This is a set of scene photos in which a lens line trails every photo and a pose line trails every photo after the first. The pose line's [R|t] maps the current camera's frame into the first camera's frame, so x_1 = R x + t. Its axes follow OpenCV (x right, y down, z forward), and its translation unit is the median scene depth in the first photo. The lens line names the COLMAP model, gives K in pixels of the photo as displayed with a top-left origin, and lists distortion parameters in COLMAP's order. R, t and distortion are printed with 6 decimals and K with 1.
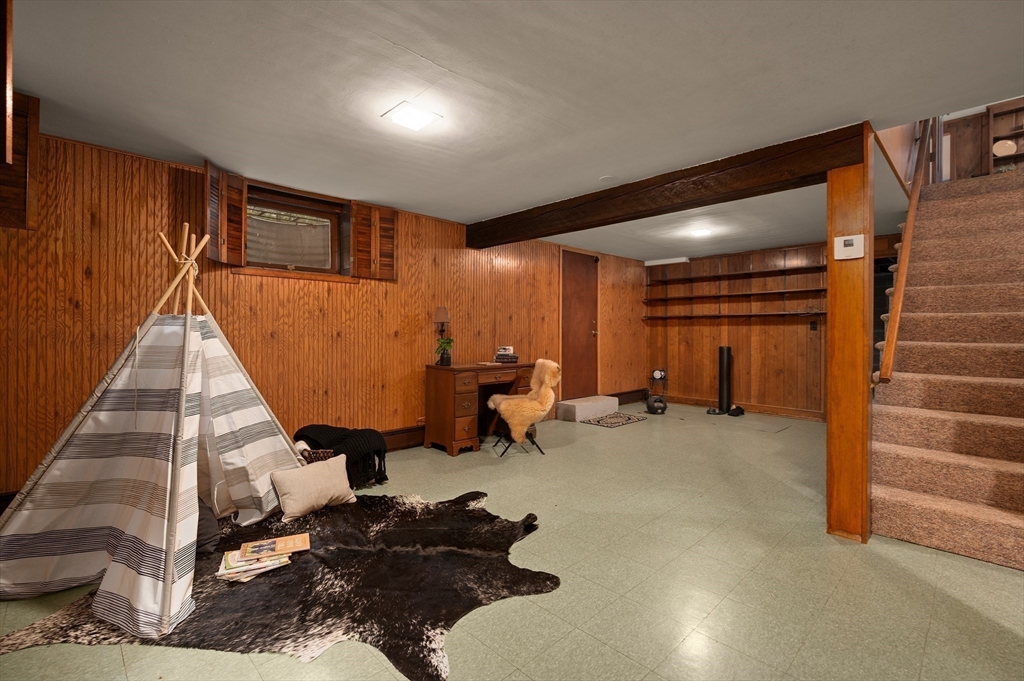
lens RADIAL K [[466.0, 0, 512.0], [0, 466.0, 340.5], [0, 0, 1]] dist [-0.000188, -0.000009]
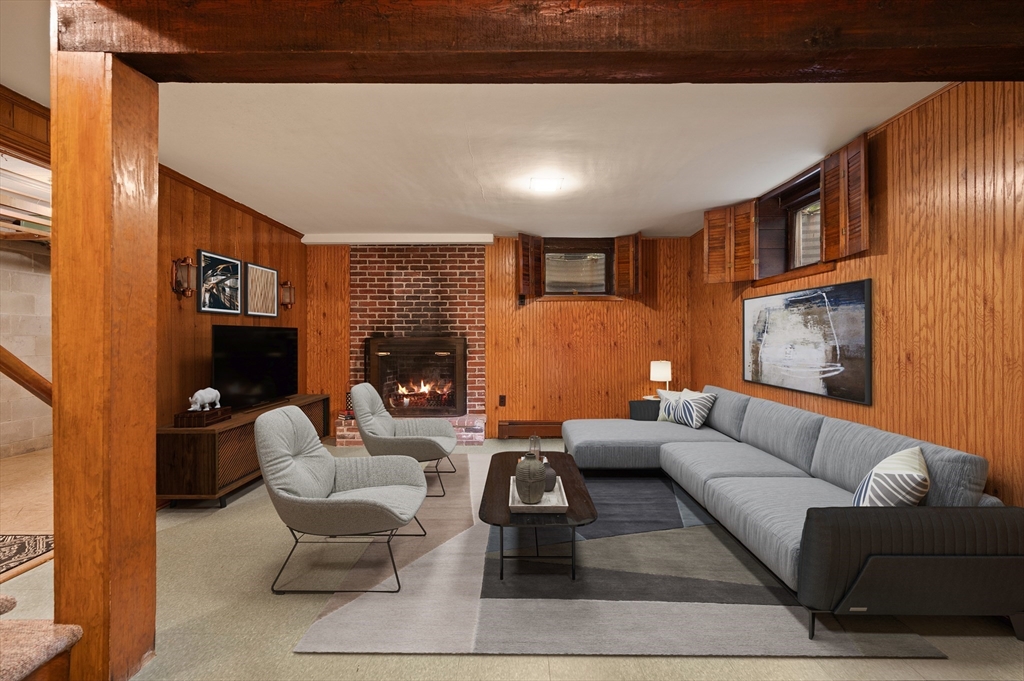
lens RADIAL K [[466.0, 0, 512.0], [0, 466.0, 340.5], [0, 0, 1]] dist [-0.000188, -0.000009]
pose [[-0.705037, -0.004046, -0.709159, 0.711339], [-0.010243, 0.999938, 0.004478, -0.022348], [0.709097, 0.010421, -0.705034, 1.635389]]
